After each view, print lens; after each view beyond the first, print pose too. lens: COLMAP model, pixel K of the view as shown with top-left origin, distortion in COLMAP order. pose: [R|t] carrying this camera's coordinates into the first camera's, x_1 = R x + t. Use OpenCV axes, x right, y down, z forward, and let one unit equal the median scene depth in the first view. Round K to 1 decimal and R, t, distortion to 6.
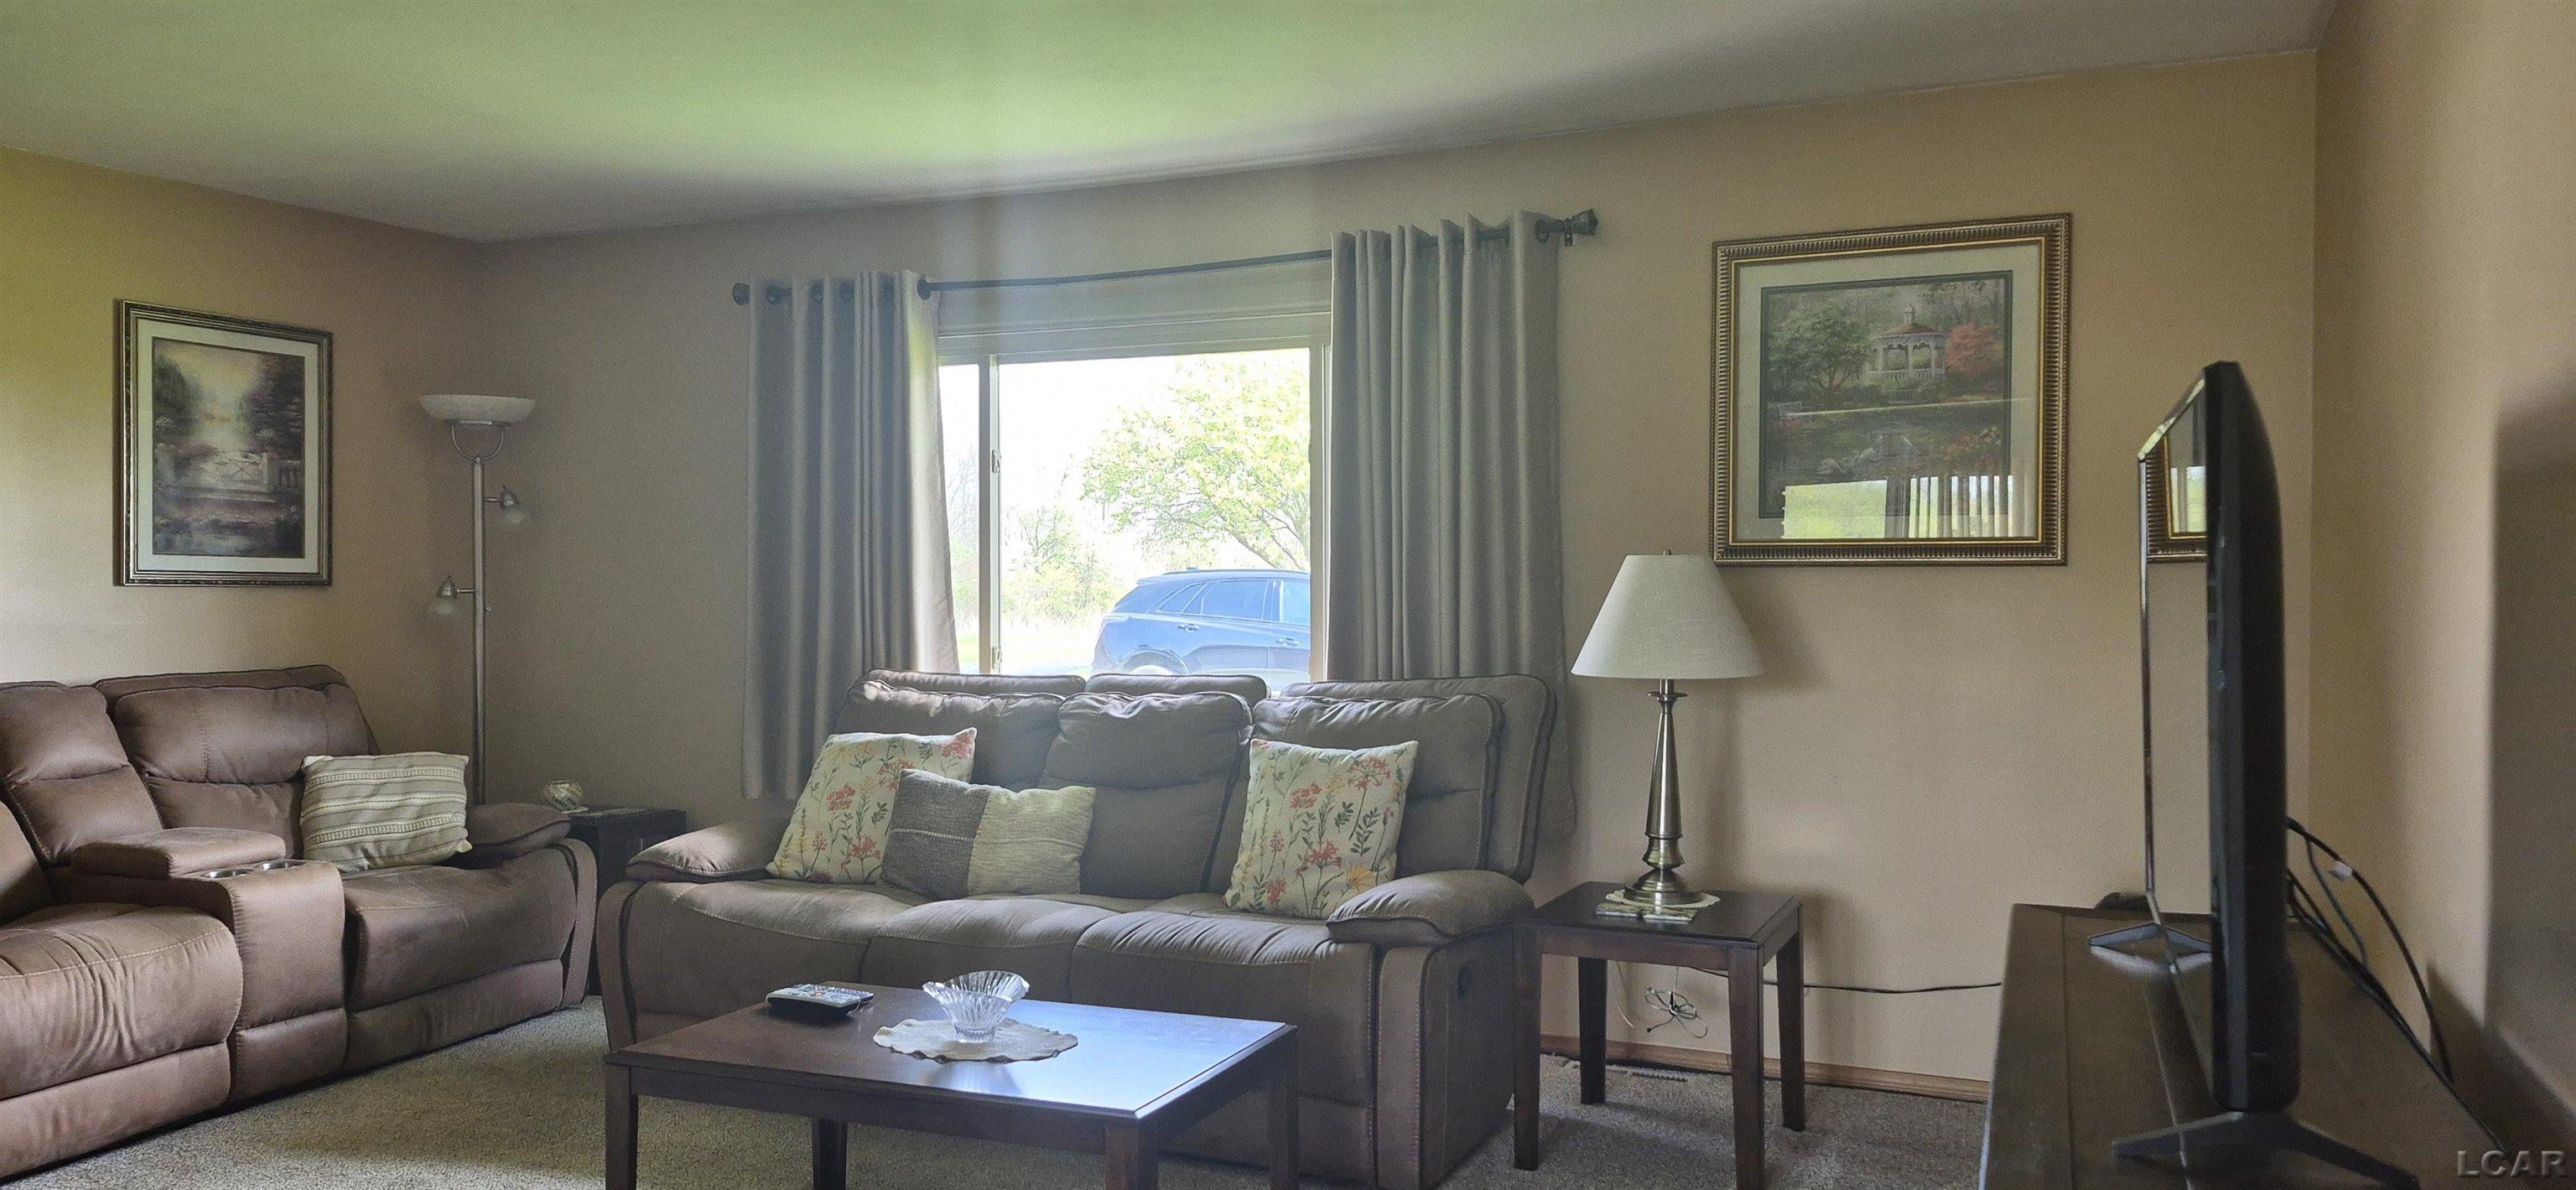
lens RADIAL K [[1647.3, 0, 1288.0], [0, 1647.3, 595.0], [0, 0, 1]] dist [0.086101, -0.086566]
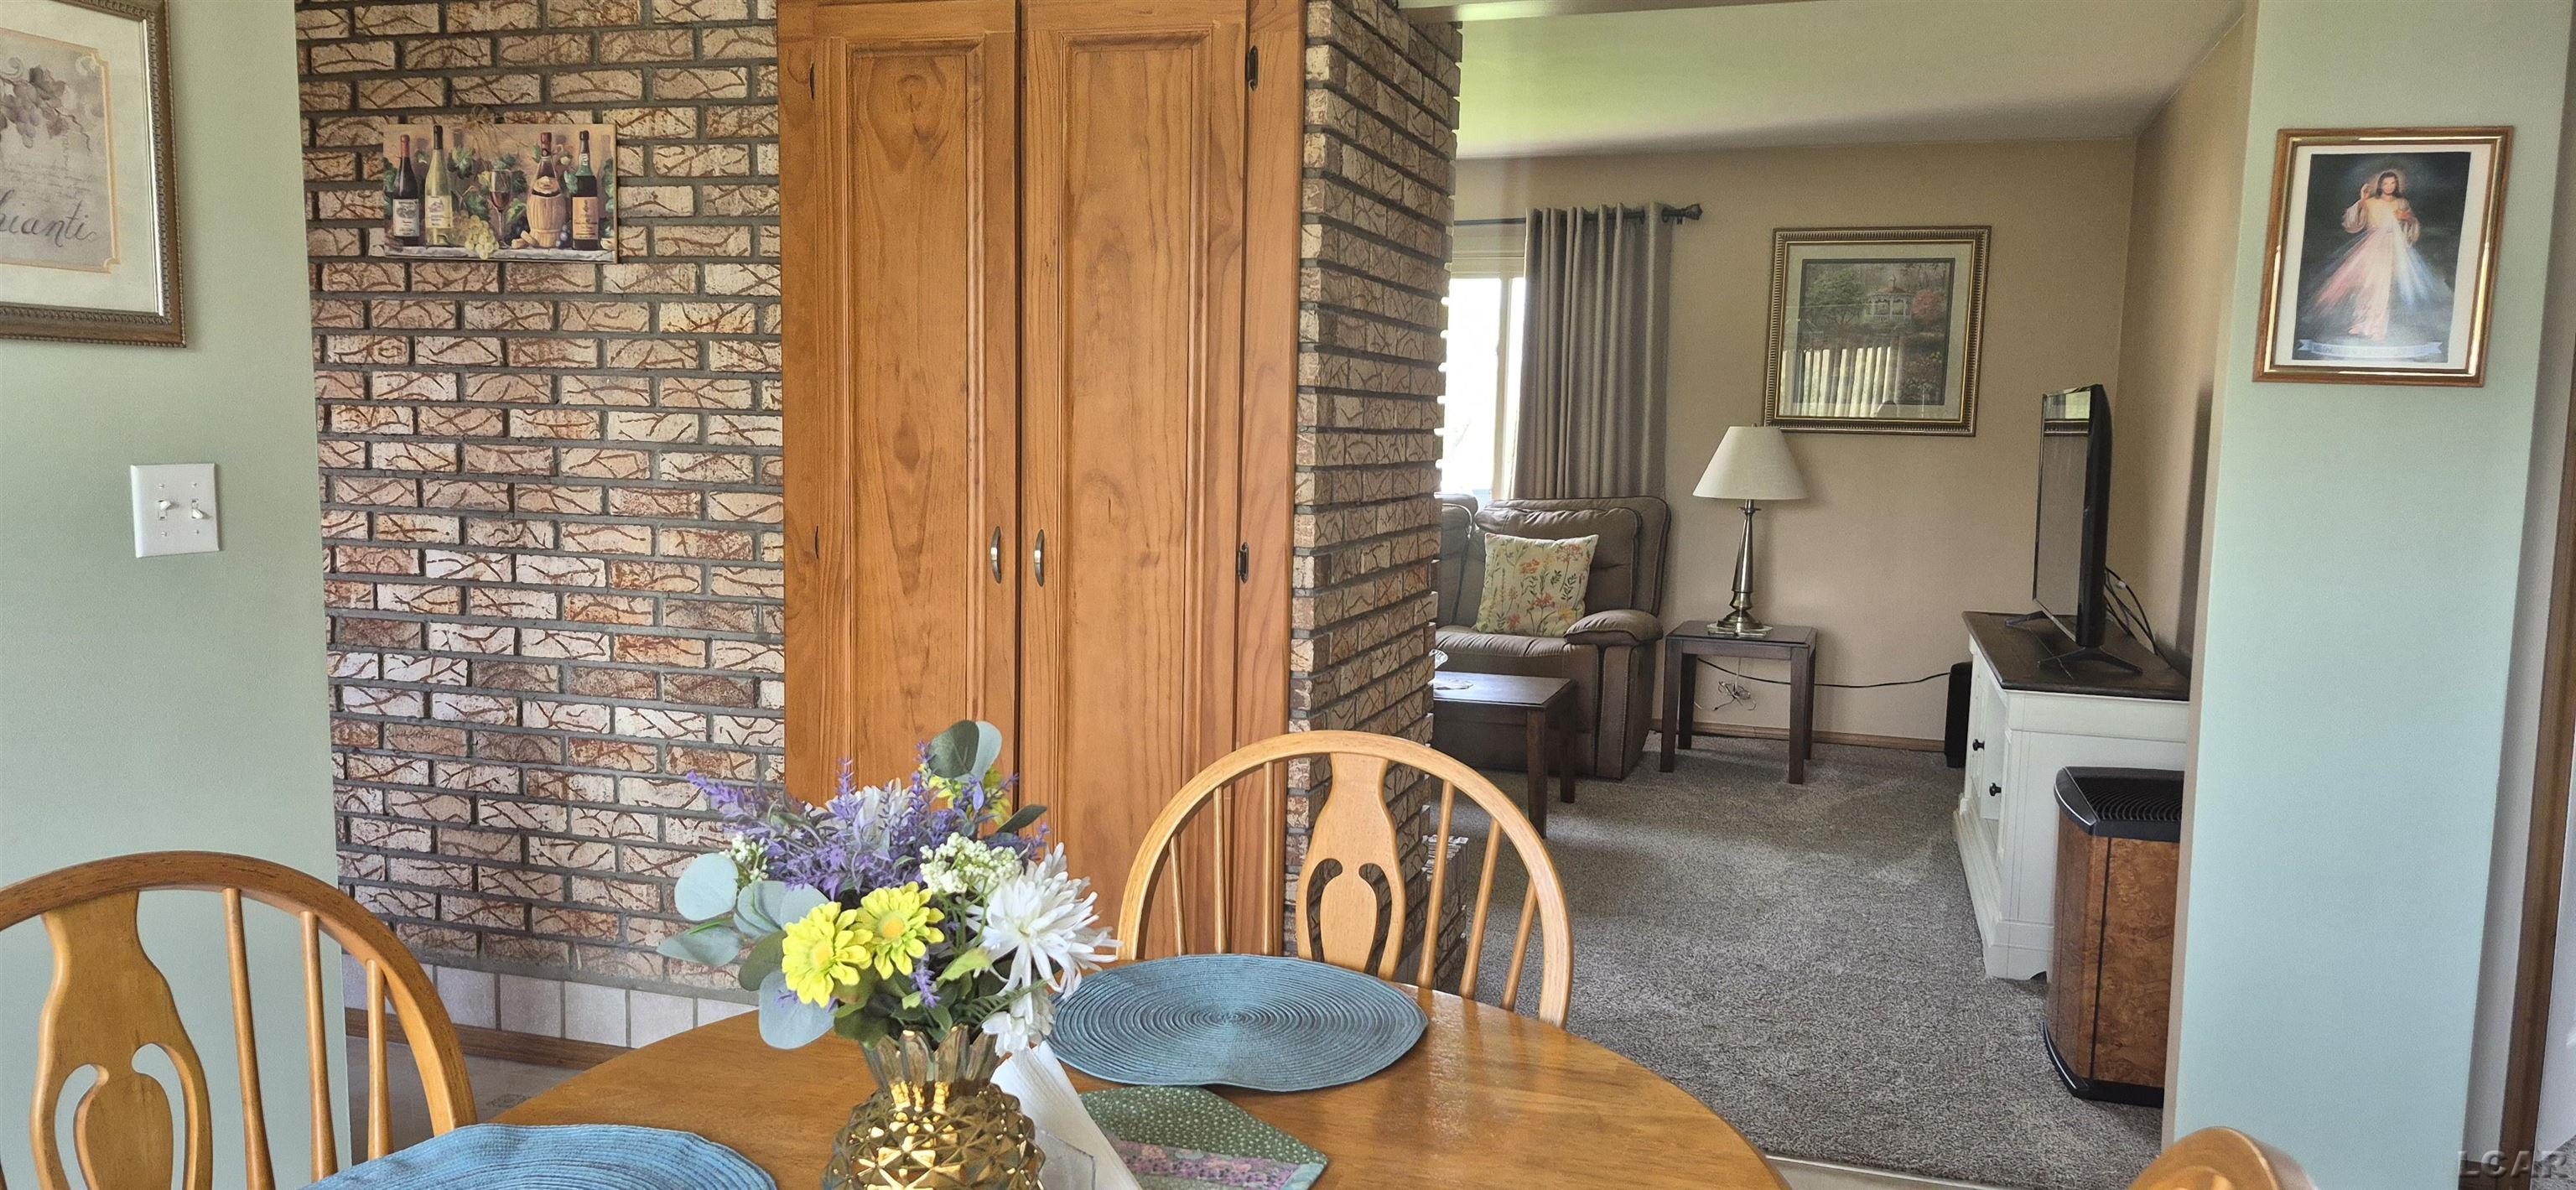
lens RADIAL K [[1647.3, 0, 1288.0], [0, 1647.3, 595.0], [0, 0, 1]] dist [0.086101, -0.086566]
pose [[0.994796, 0.013165, 0.101032, -0.370509], [-0.023851, 0.994154, 0.105304, -0.018308], [-0.099055, -0.107166, 0.989294, -0.583659]]
